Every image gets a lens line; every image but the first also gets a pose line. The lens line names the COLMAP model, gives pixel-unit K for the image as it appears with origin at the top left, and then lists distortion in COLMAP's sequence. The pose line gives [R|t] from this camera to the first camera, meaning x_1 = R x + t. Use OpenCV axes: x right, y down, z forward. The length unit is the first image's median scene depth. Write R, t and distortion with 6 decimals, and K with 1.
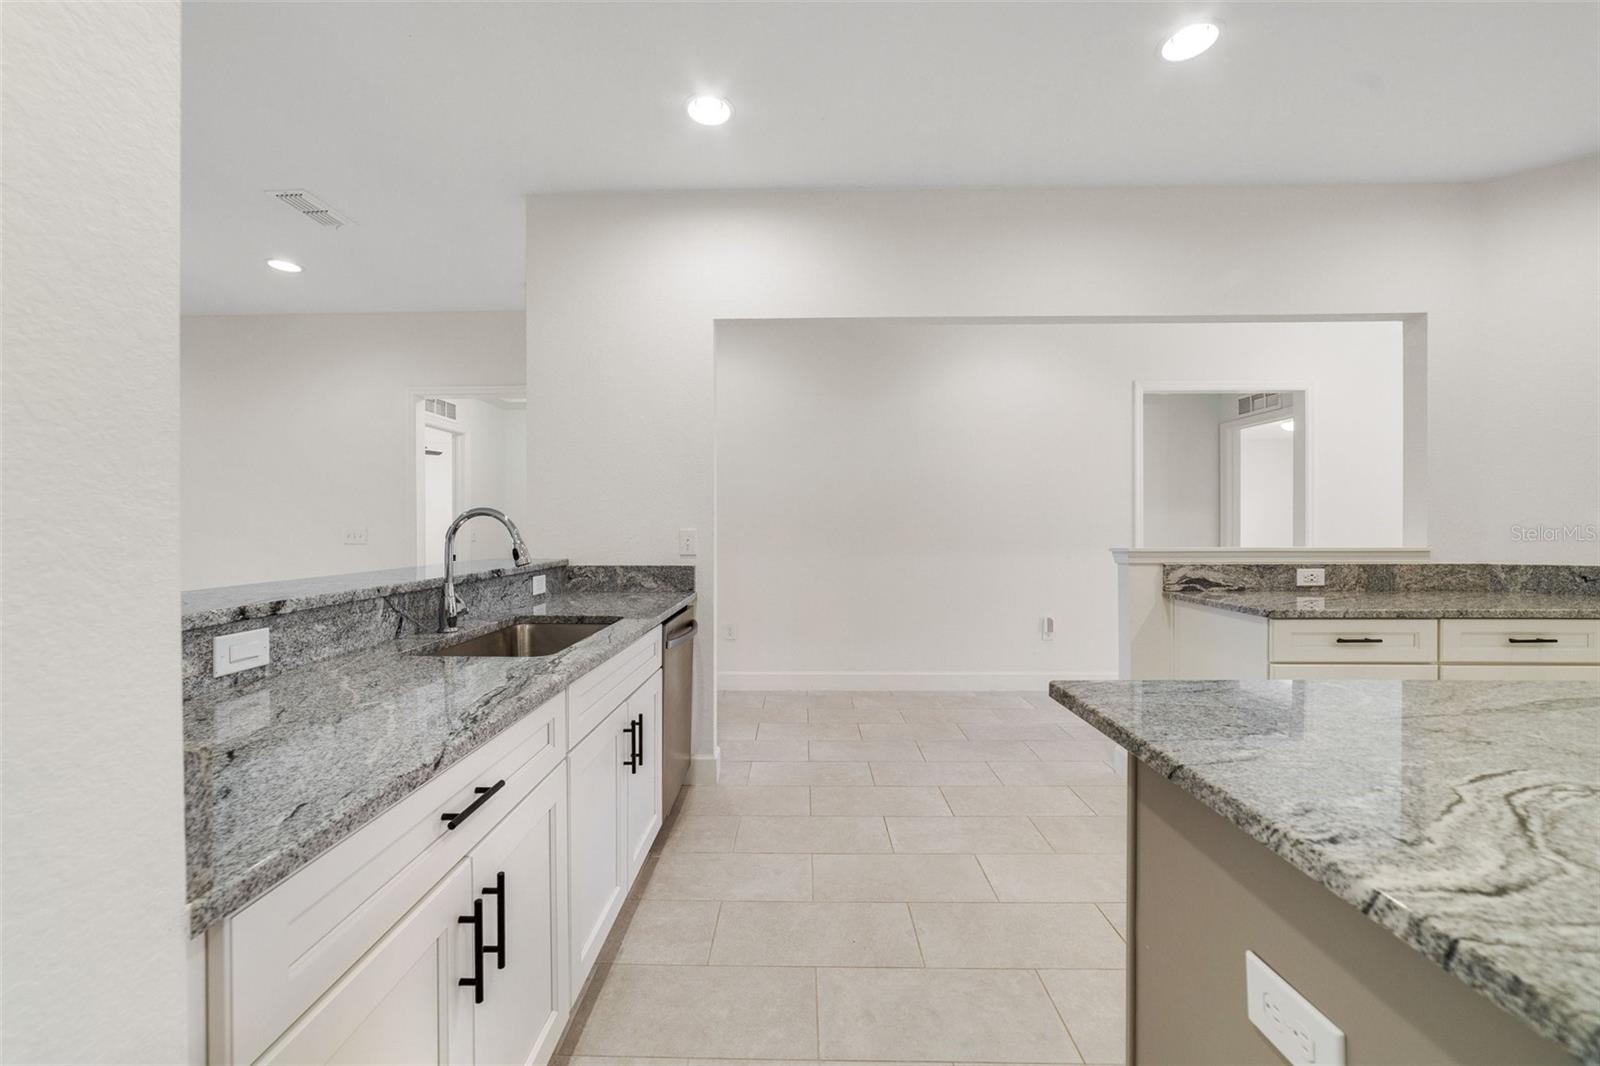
lens RADIAL K [[618.6, 0, 786.7], [0, 618.6, 527.1], [0, 0, 1]] dist [-0.018785, 0.004862]
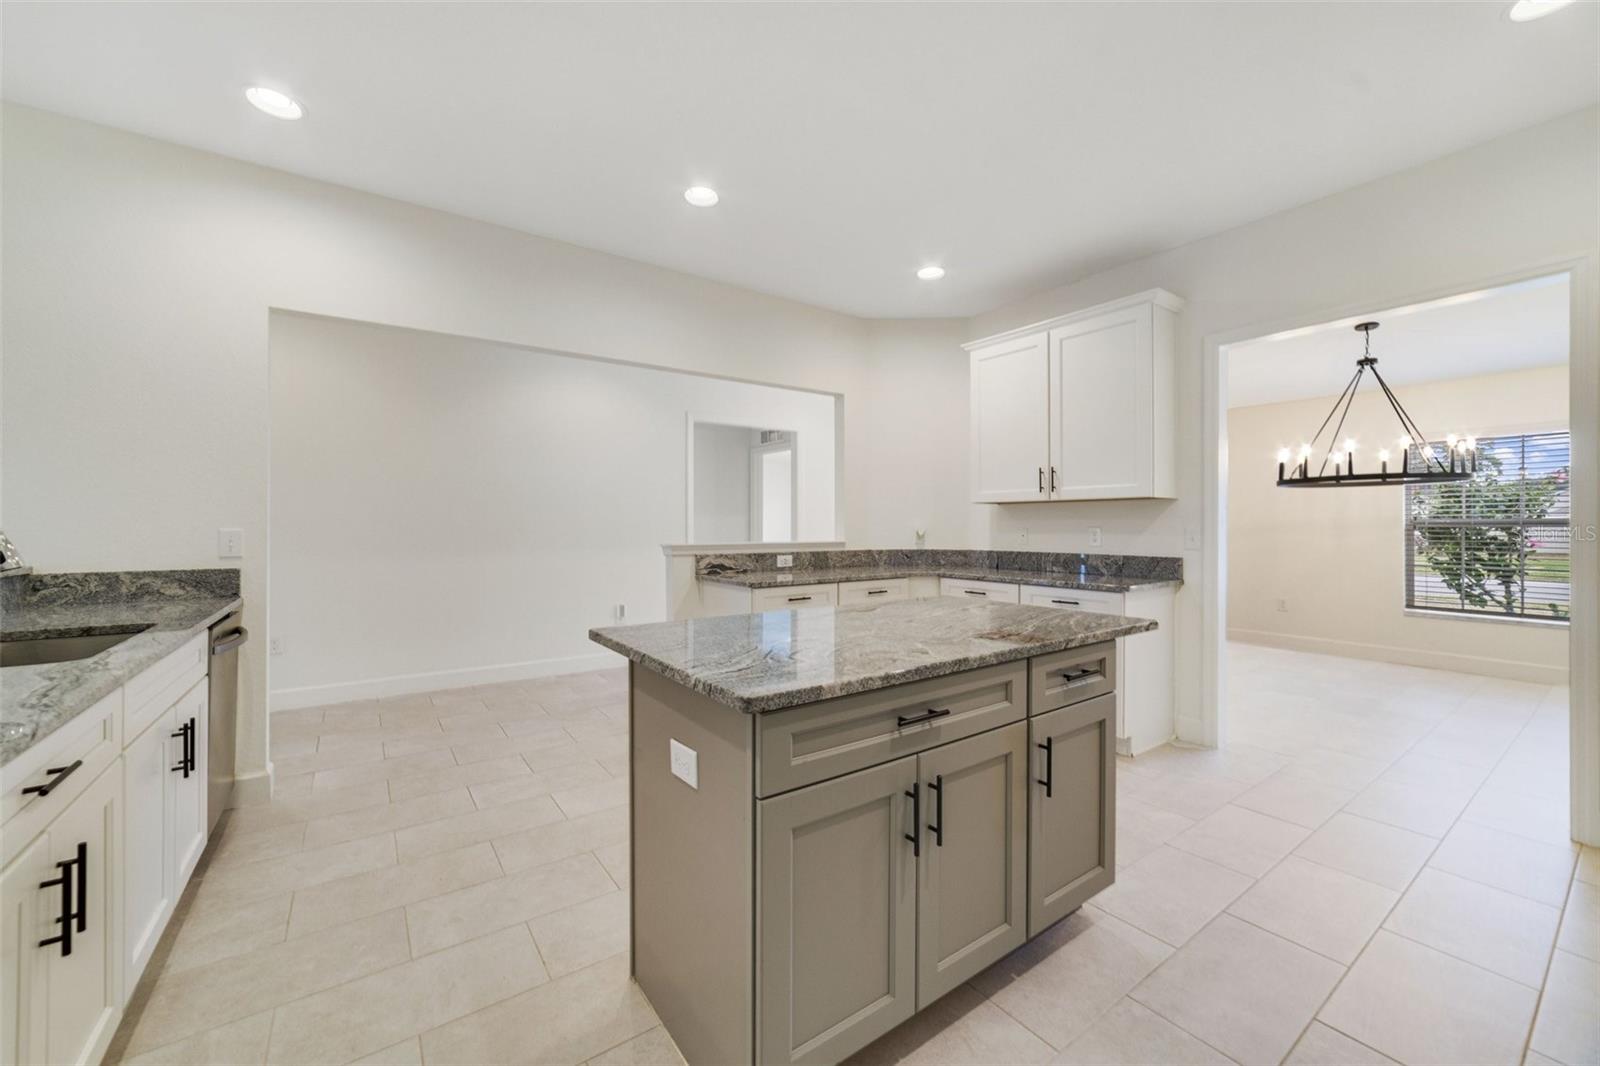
lens RADIAL K [[618.6, 0, 786.7], [0, 618.6, 527.1], [0, 0, 1]] dist [-0.018785, 0.004862]
pose [[0.803595, 0.001833, 0.595173, -0.040363], [-0.001372, 0.999998, -0.001227, 0.000829], [-0.595175, 0.000169, 0.803596, -0.236960]]
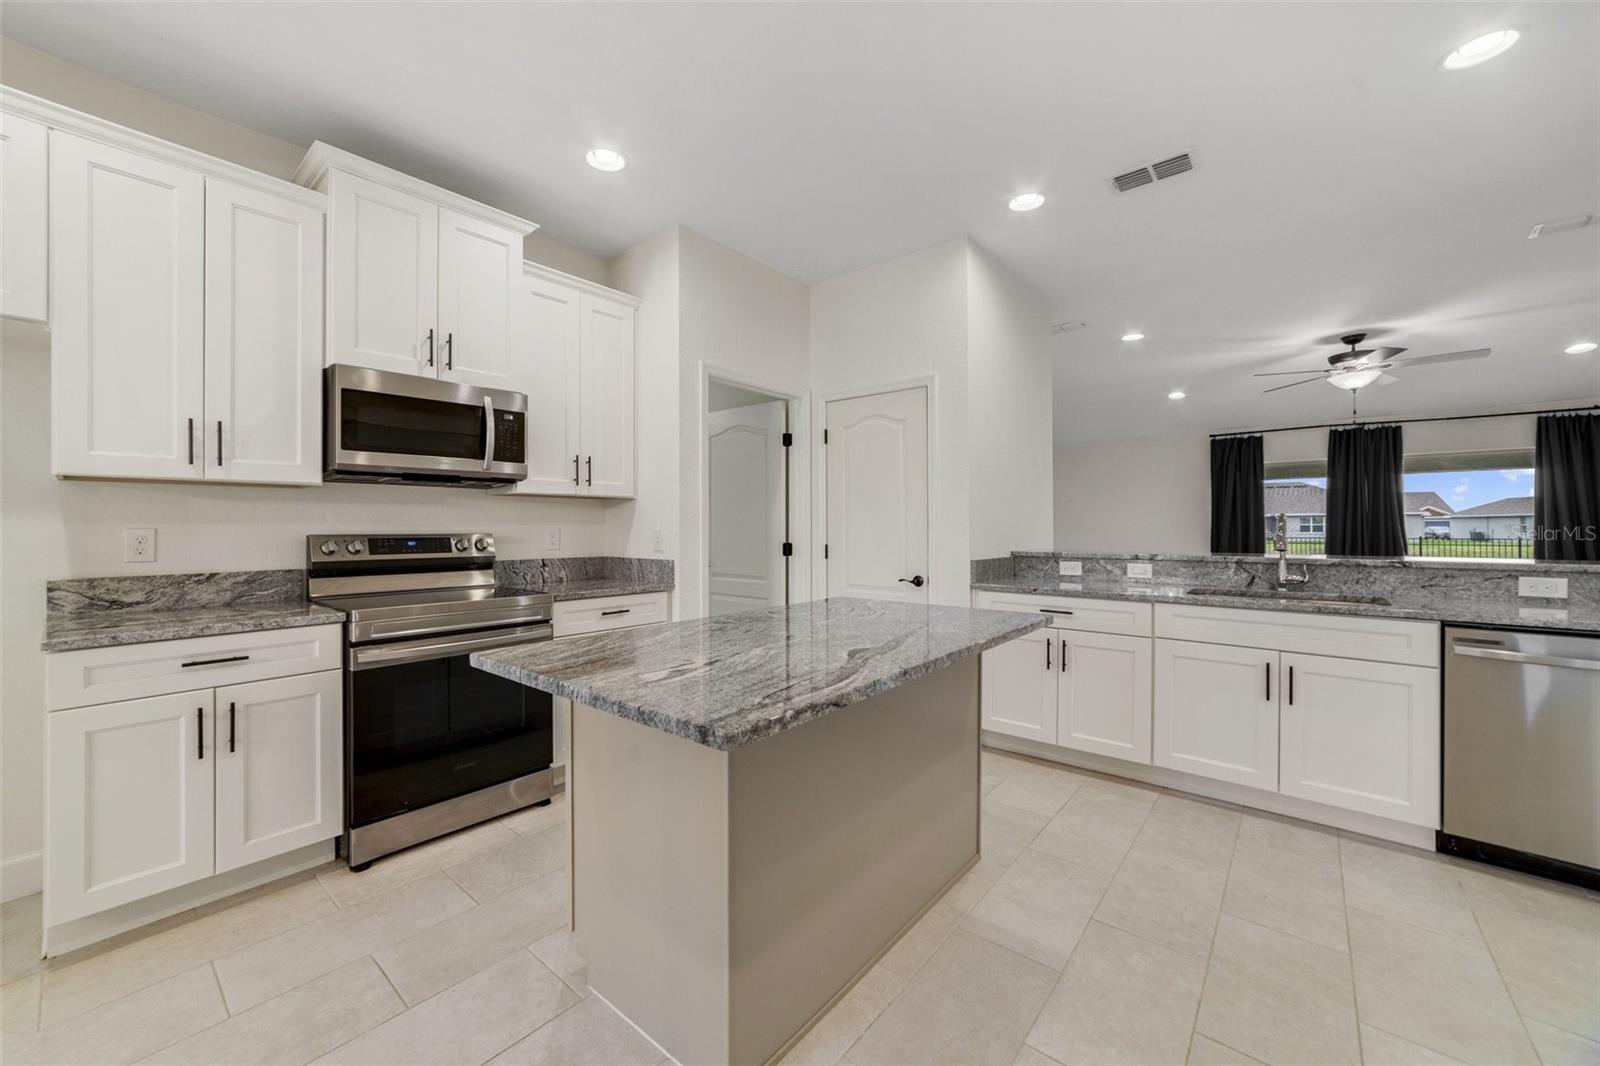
lens RADIAL K [[618.6, 0, 786.7], [0, 618.6, 527.1], [0, 0, 1]] dist [-0.018785, 0.004862]
pose [[-0.626806, -0.005537, -0.779156, 1.059412], [-0.005704, 0.999981, -0.002518, 0.011982], [0.779155, 0.002866, -0.626825, 0.711096]]
